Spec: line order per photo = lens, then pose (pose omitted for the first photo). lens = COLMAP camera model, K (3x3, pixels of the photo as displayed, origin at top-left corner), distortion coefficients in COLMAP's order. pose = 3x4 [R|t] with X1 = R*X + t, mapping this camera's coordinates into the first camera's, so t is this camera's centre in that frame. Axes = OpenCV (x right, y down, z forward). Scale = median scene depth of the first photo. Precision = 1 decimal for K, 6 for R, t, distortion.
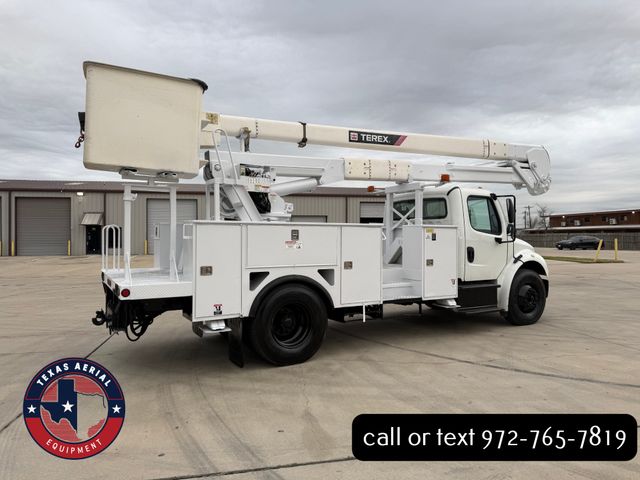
lens RADIAL K [[449.1, 0, 320.0], [0, 449.1, 240.0], [0, 0, 1]] dist [0.111106, -0.168577]
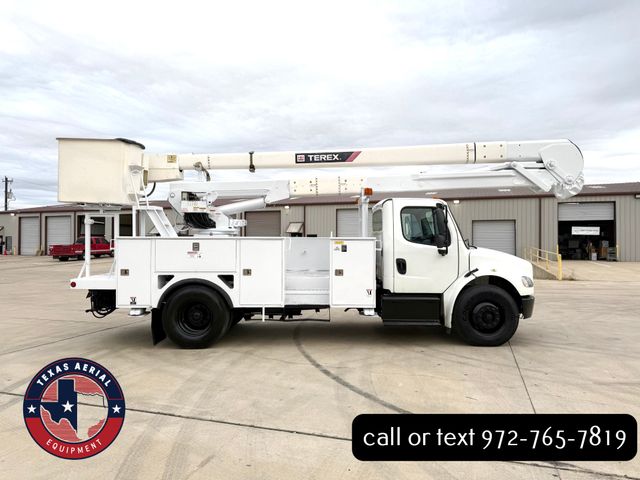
lens RADIAL K [[449.1, 0, 320.0], [0, 449.1, 240.0], [0, 0, 1]] dist [0.111106, -0.168577]
pose [[0.861540, 0.000085, -0.507689, 0.690997], [-0.005148, 0.999950, -0.008570, -0.016419], [0.507663, 0.009997, 0.861498, 0.058922]]
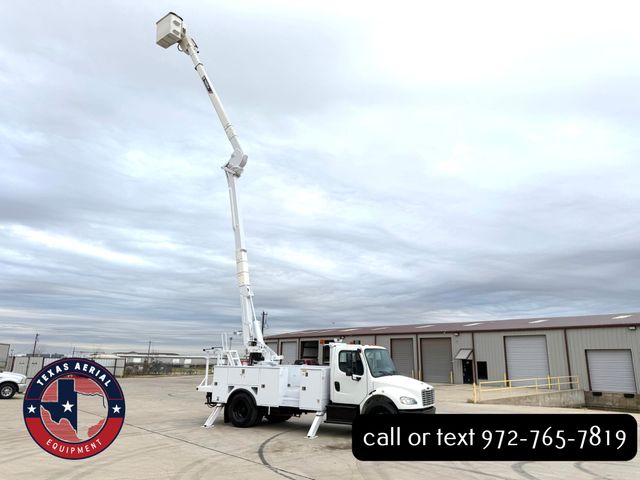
lens RADIAL K [[449.1, 0, 322.9], [0, 449.1, 236.5], [0, 0, 1]] dist [0.075248, -0.092726]
pose [[0.494885, -0.220204, -0.840594, 1.904663], [-0.026674, 0.963053, -0.267988, -0.055356], [0.868549, 0.155045, 0.470727, 0.057937]]
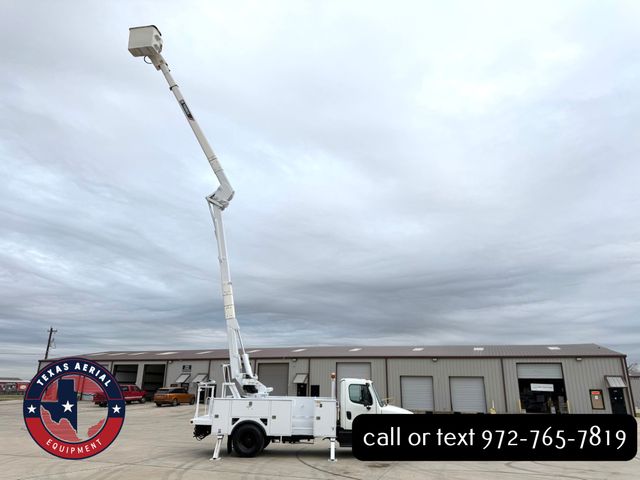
lens RADIAL K [[453.8, 0, 319.1], [0, 453.8, 231.7], [0, 0, 1]] dist [0.103248, -0.173170]
pose [[0.850871, -0.153993, -0.502300, 1.407916], [-0.020372, 0.945689, -0.324434, -0.077859], [0.524980, 0.286284, 0.801522, -0.982363]]
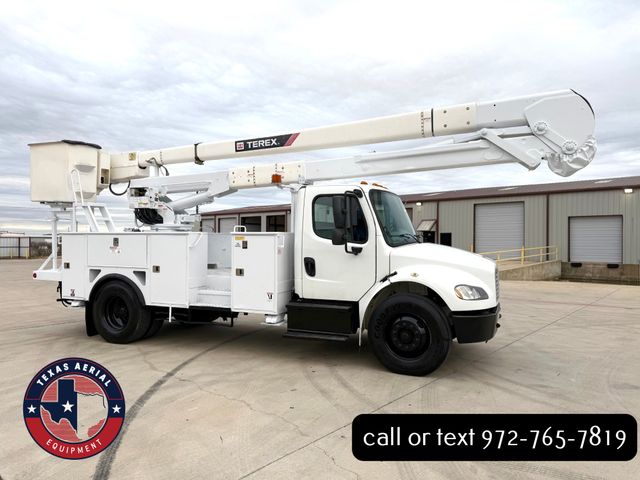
lens RADIAL K [[449.1, 0, 320.0], [0, 449.1, 240.0], [0, 0, 1]] dist [0.111106, -0.168577]
pose [[0.598820, 0.002765, -0.800879, 1.014280], [-0.010559, 0.999934, -0.004443, -0.013182], [0.800814, 0.011117, 0.598810, 0.534329]]
